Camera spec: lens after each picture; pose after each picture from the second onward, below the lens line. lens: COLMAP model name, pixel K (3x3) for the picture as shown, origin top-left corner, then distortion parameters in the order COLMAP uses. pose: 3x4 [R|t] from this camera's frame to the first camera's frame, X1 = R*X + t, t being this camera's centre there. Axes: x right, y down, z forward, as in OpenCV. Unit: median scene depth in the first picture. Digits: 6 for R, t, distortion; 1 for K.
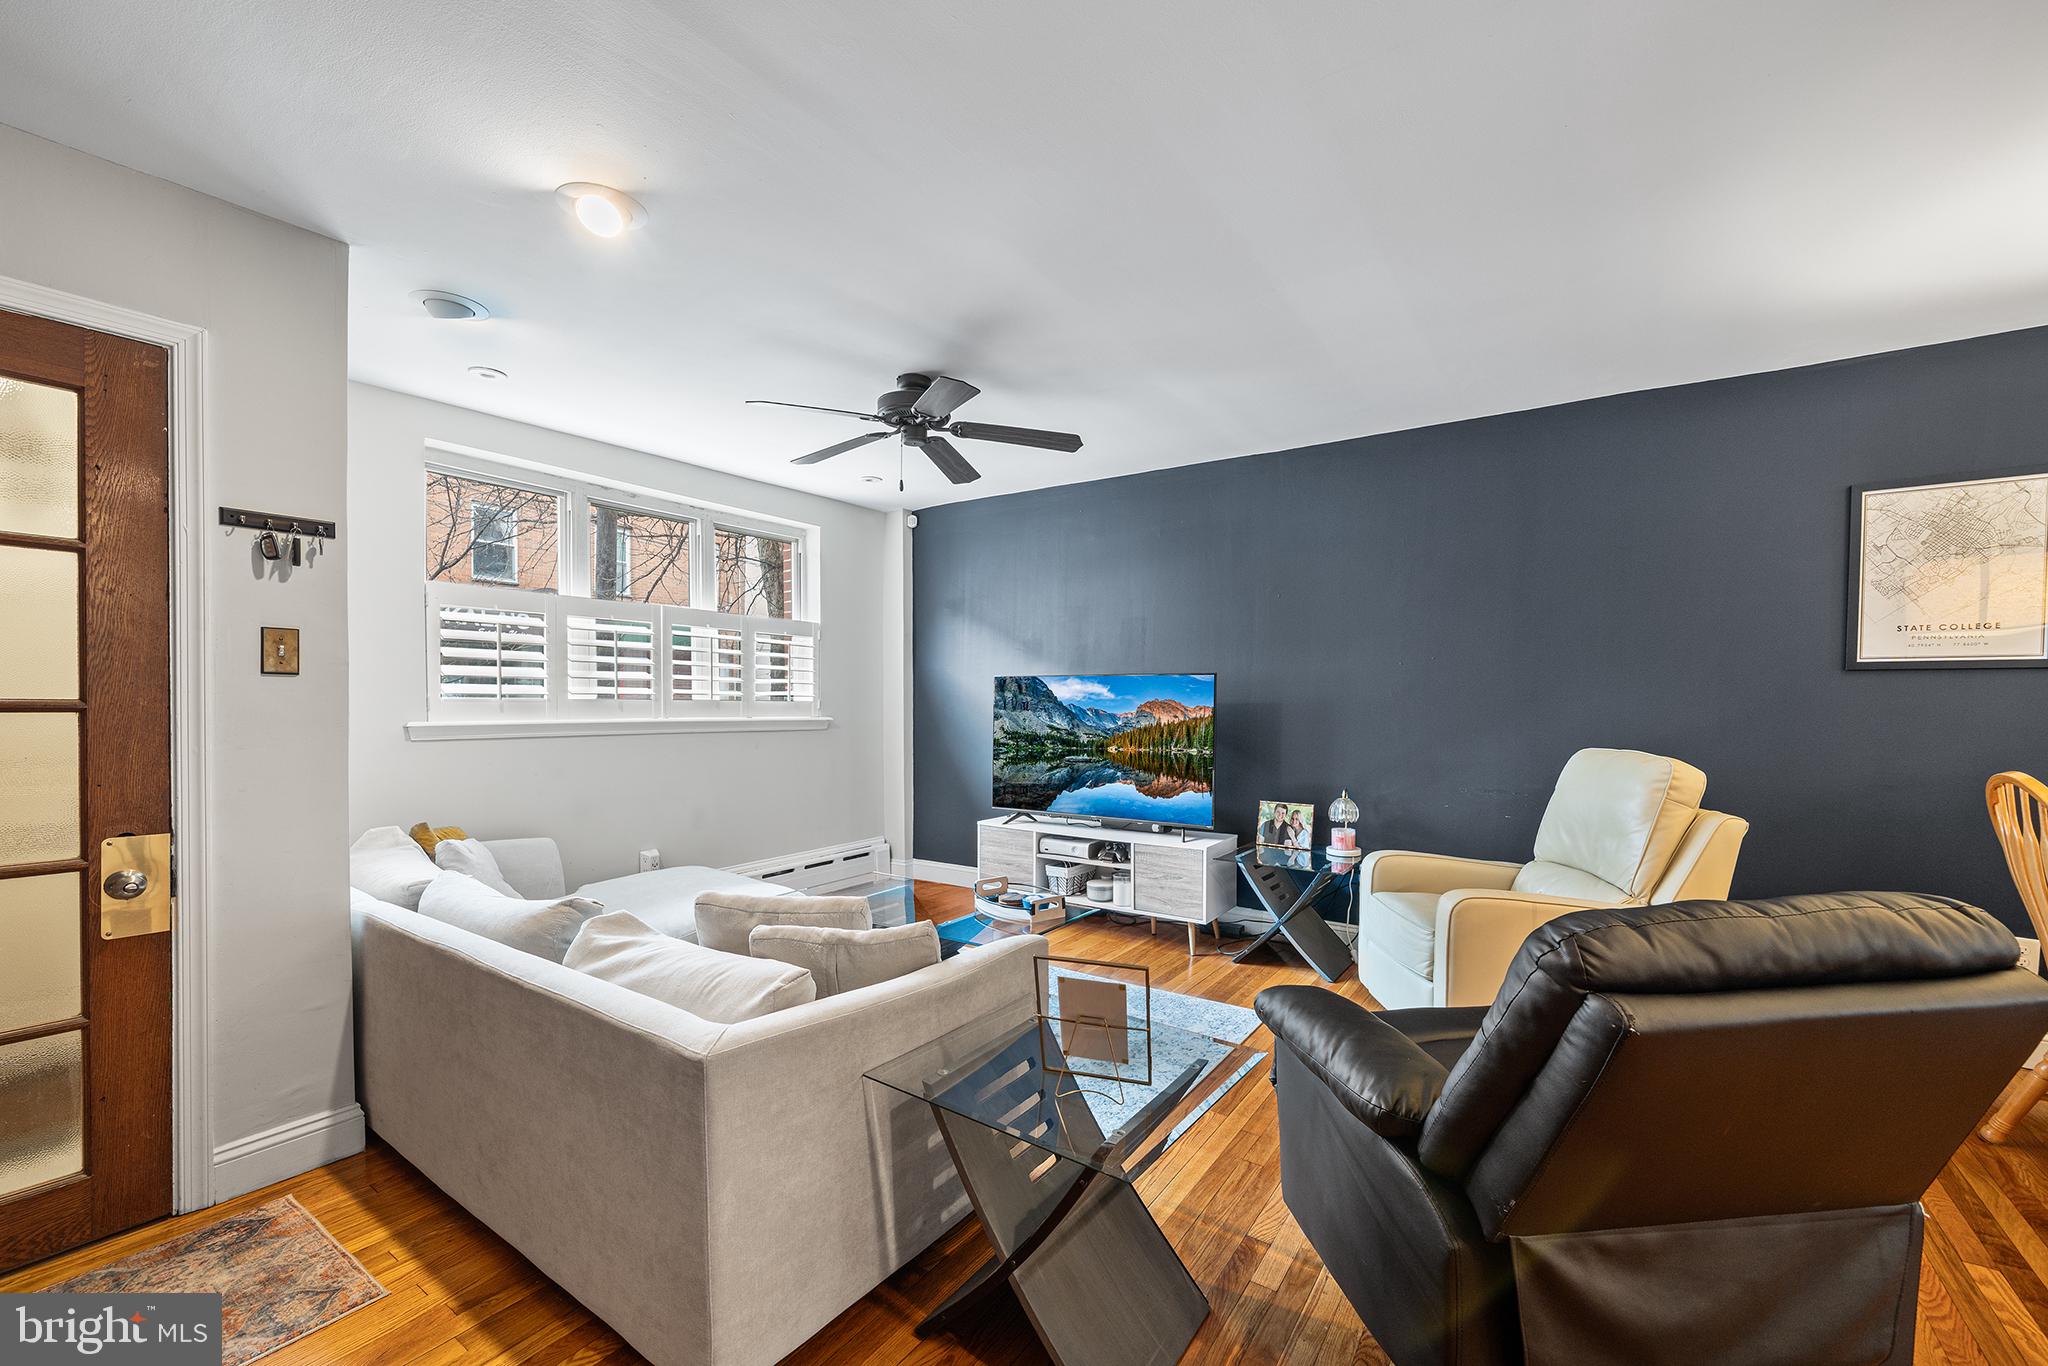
lens RADIAL K [[824.5, 0, 1025.8], [0, 824.5, 716.9], [0, 0, 1]] dist [-0.000839, -0.000164]
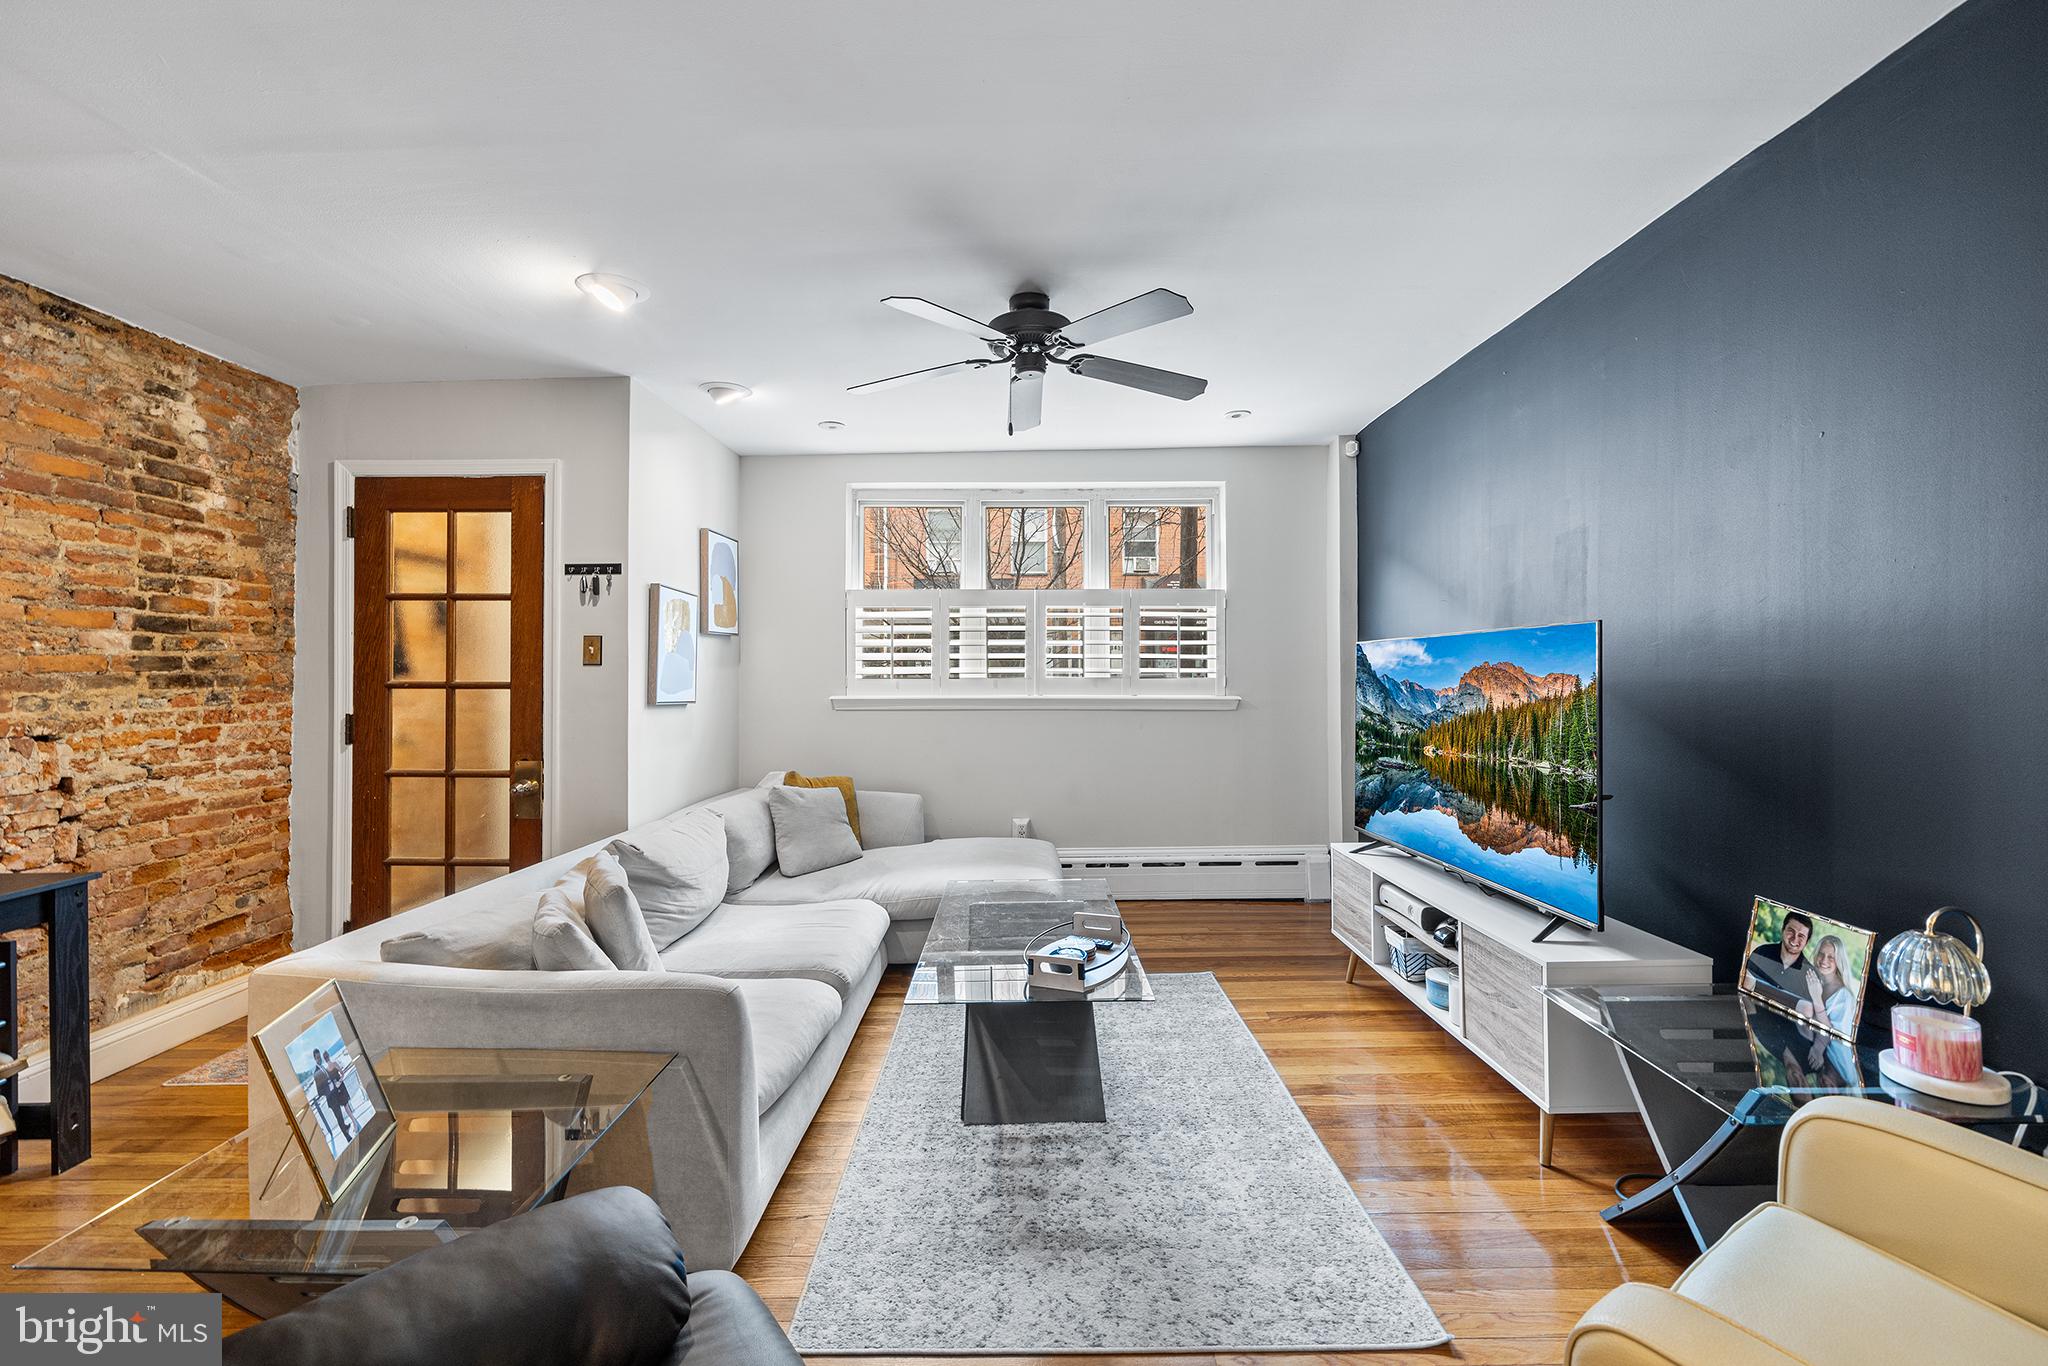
lens RADIAL K [[804.0, 0, 1016.8], [0, 804.0, 670.6], [0, 0, 1]] dist [-0.001342, -0.000222]
pose [[0.567594, -0.011908, -0.823222, 0.569030], [-0.008566, 0.999756, -0.020367, -0.012330], [0.823264, 0.018612, 0.567353, 0.564526]]
